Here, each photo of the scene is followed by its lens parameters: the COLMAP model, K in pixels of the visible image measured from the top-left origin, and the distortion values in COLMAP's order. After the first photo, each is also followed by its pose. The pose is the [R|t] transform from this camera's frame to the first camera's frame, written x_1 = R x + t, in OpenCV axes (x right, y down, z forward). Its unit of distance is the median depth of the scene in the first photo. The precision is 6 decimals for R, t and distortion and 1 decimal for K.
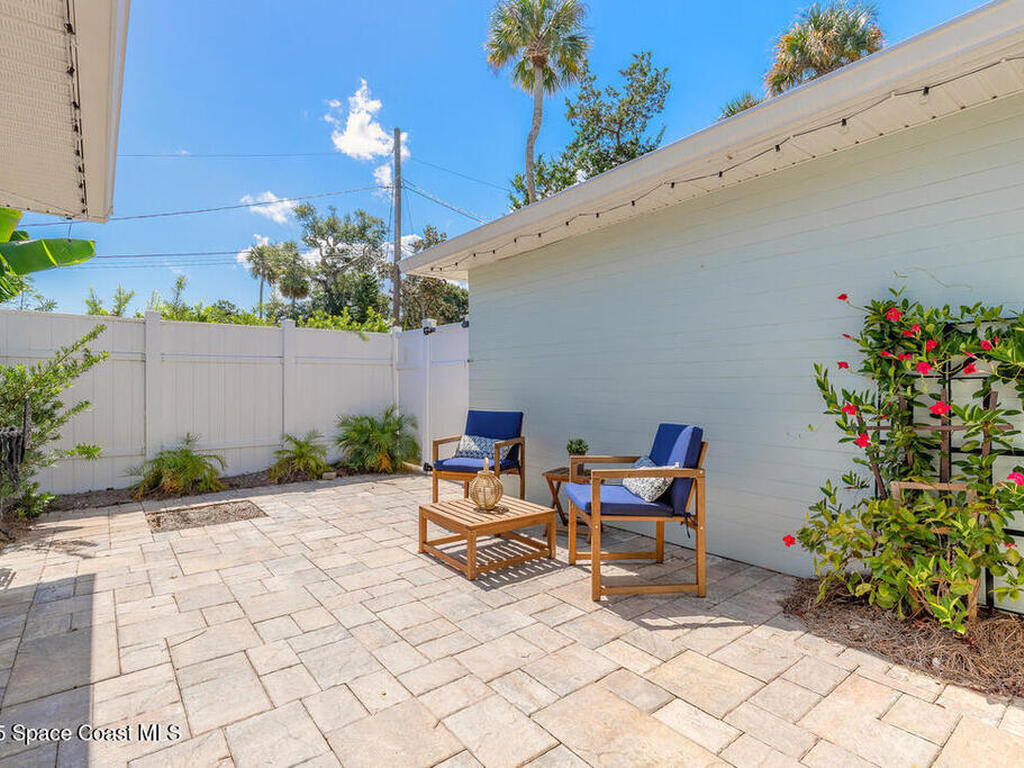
lens RADIAL K [[517.1, 0, 511.2], [0, 517.1, 379.2], [0, 0, 1]] dist [0.018113, -0.000669]
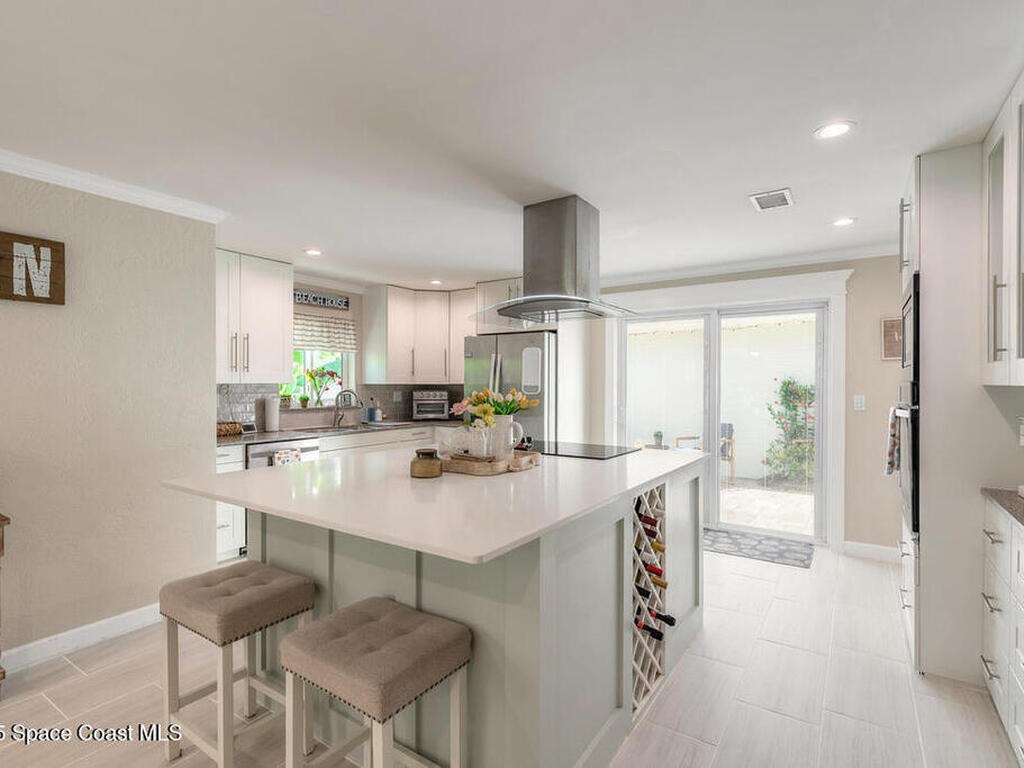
lens RADIAL K [[517.1, 0, 514.1], [0, 517.1, 384.8], [0, 0, 1]] dist [0.018113, -0.000669]
pose [[0.953122, -0.006301, 0.302520, -1.693631], [0.005348, 0.999978, 0.003977, -0.148750], [-0.302539, -0.002172, 0.953135, -1.377725]]
